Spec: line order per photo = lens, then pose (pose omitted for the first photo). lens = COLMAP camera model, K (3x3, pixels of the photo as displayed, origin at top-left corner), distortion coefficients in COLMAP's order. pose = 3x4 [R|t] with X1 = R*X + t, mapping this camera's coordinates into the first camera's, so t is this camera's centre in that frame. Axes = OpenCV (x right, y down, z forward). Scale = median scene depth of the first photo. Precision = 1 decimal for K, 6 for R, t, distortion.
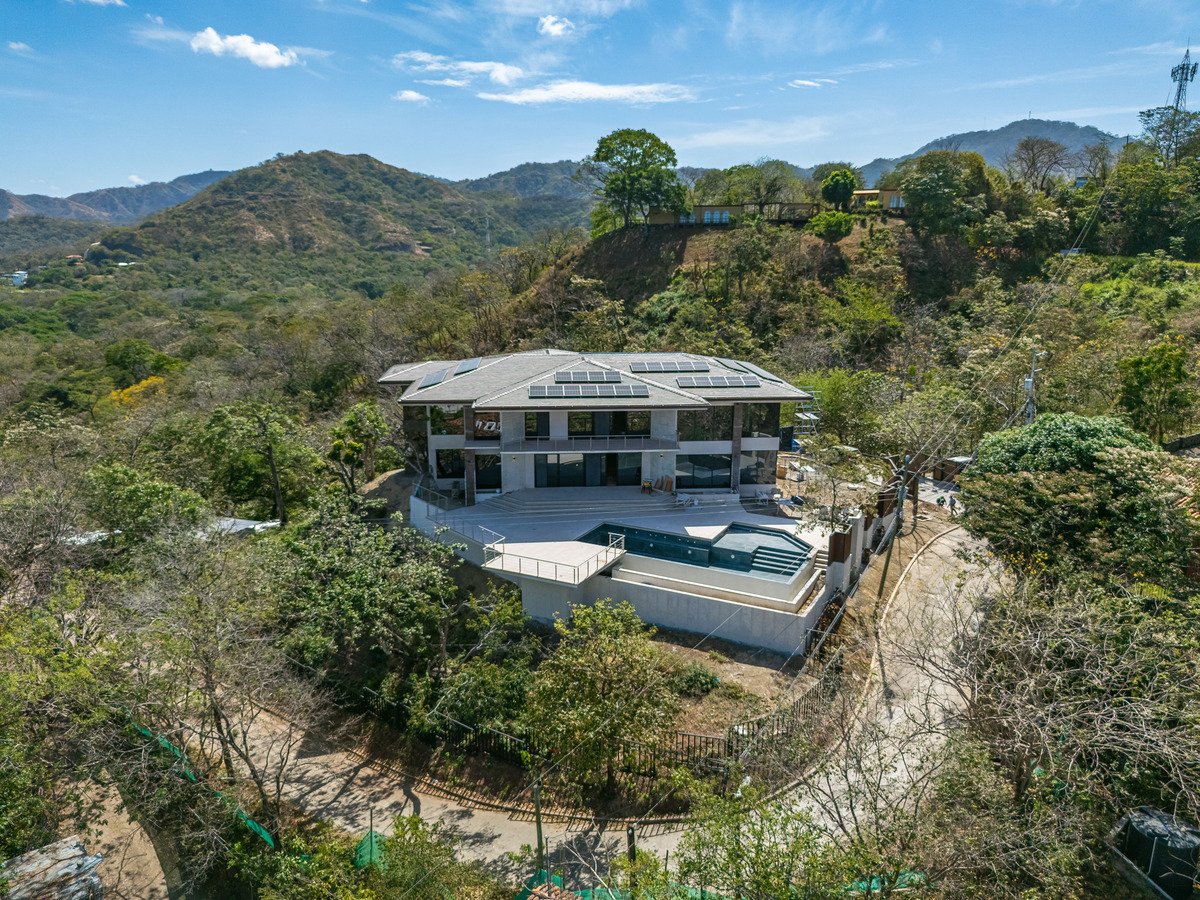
lens RADIAL K [[895.1, 0, 600.0], [0, 895.1, 450.0], [0, 0, 1]] dist [0.069280, -0.066778]
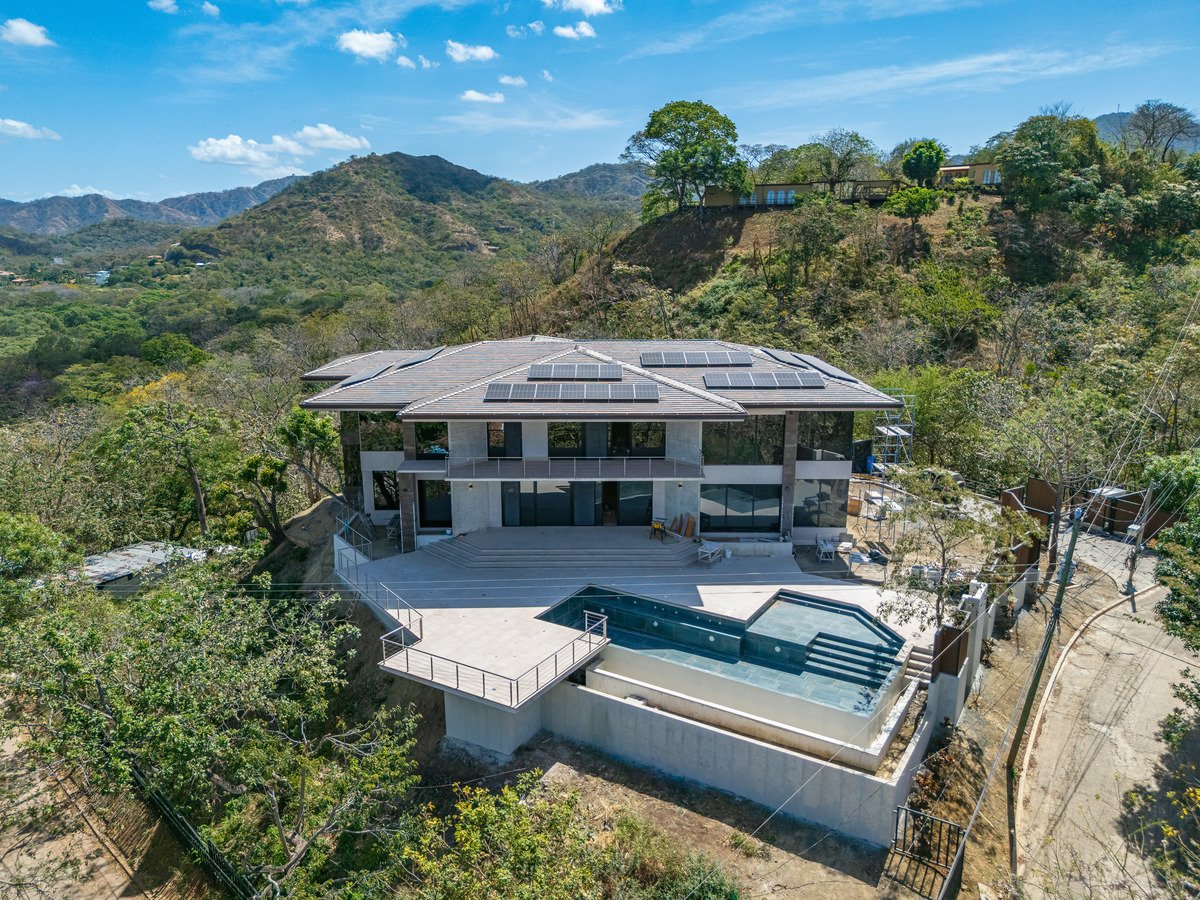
lens RADIAL K [[886.9, 0, 600.0], [0, 886.9, 450.0], [0, 0, 1]] dist [0.069591, -0.066922]
pose [[0.997161, 0.013056, -0.074153, 0.023128], [-0.012996, 0.999915, 0.001300, -0.008604], [0.074164, -0.000333, 0.997246, 0.121706]]
